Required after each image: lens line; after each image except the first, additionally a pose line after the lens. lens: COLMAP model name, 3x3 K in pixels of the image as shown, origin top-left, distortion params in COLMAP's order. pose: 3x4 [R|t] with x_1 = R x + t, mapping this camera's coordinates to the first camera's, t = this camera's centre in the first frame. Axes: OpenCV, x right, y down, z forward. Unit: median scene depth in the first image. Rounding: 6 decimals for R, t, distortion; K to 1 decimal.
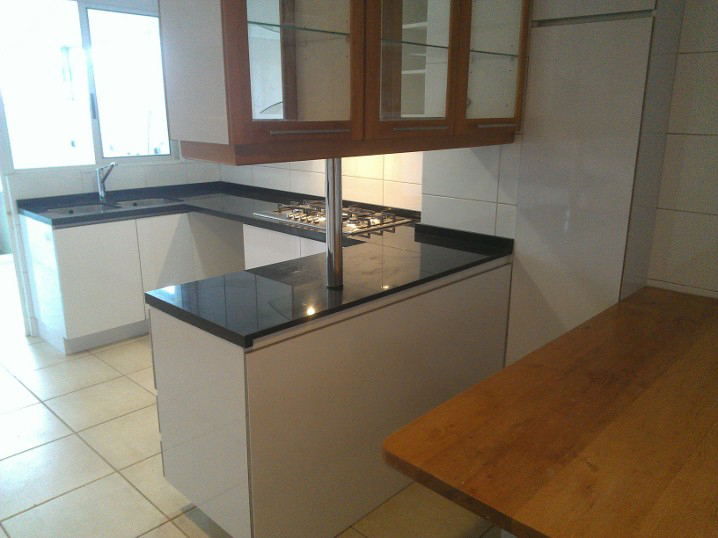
lens RADIAL K [[586.2, 0, 365.0], [0, 586.2, 265.5], [0, 0, 1]] dist [0.030190, -0.057541]
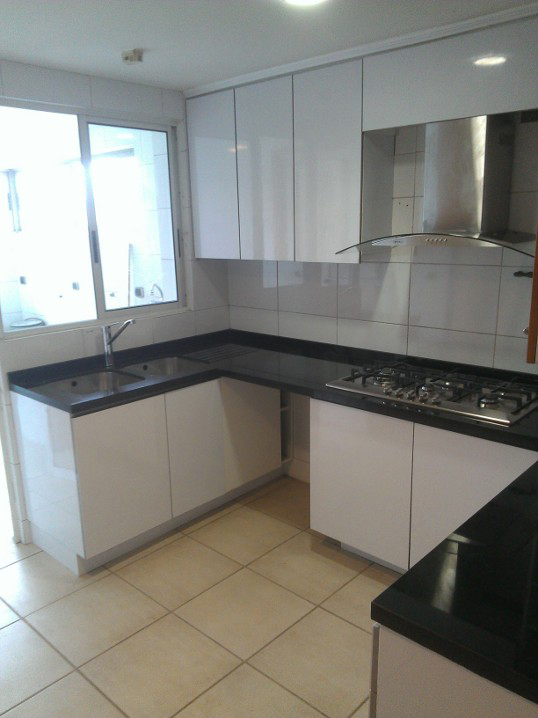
lens RADIAL K [[586.2, 0, 269.8], [0, 586.2, 365.4], [0, 0, 1]] dist [0.030190, -0.057541]
pose [[0.999576, -0.028058, 0.007830, -0.286420], [0.028211, 0.999400, -0.020081, -0.107663], [-0.007262, 0.020294, 0.999768, 0.256141]]
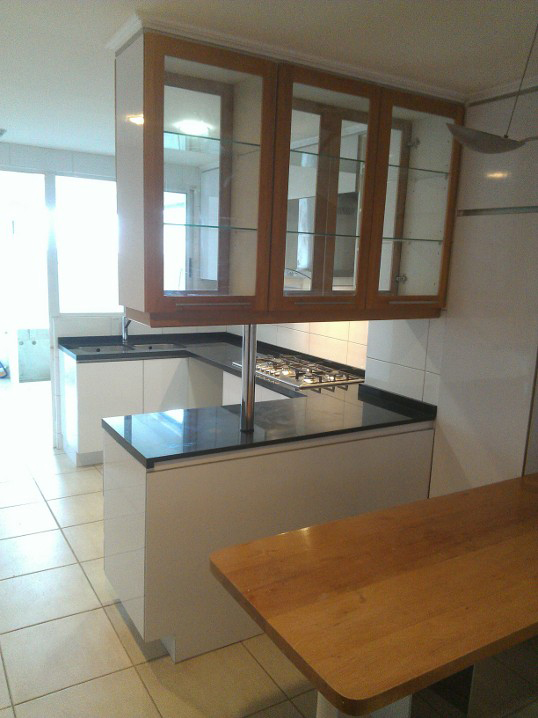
lens RADIAL K [[586.2, 0, 268.1], [0, 586.2, 361.7], [0, 0, 1]] dist [0.030190, -0.057541]
pose [[0.961620, 0.076977, -0.263367, 0.193963], [-0.100640, 0.991896, -0.077551, -0.009191], [0.255263, 0.101080, 0.961574, -0.096950]]
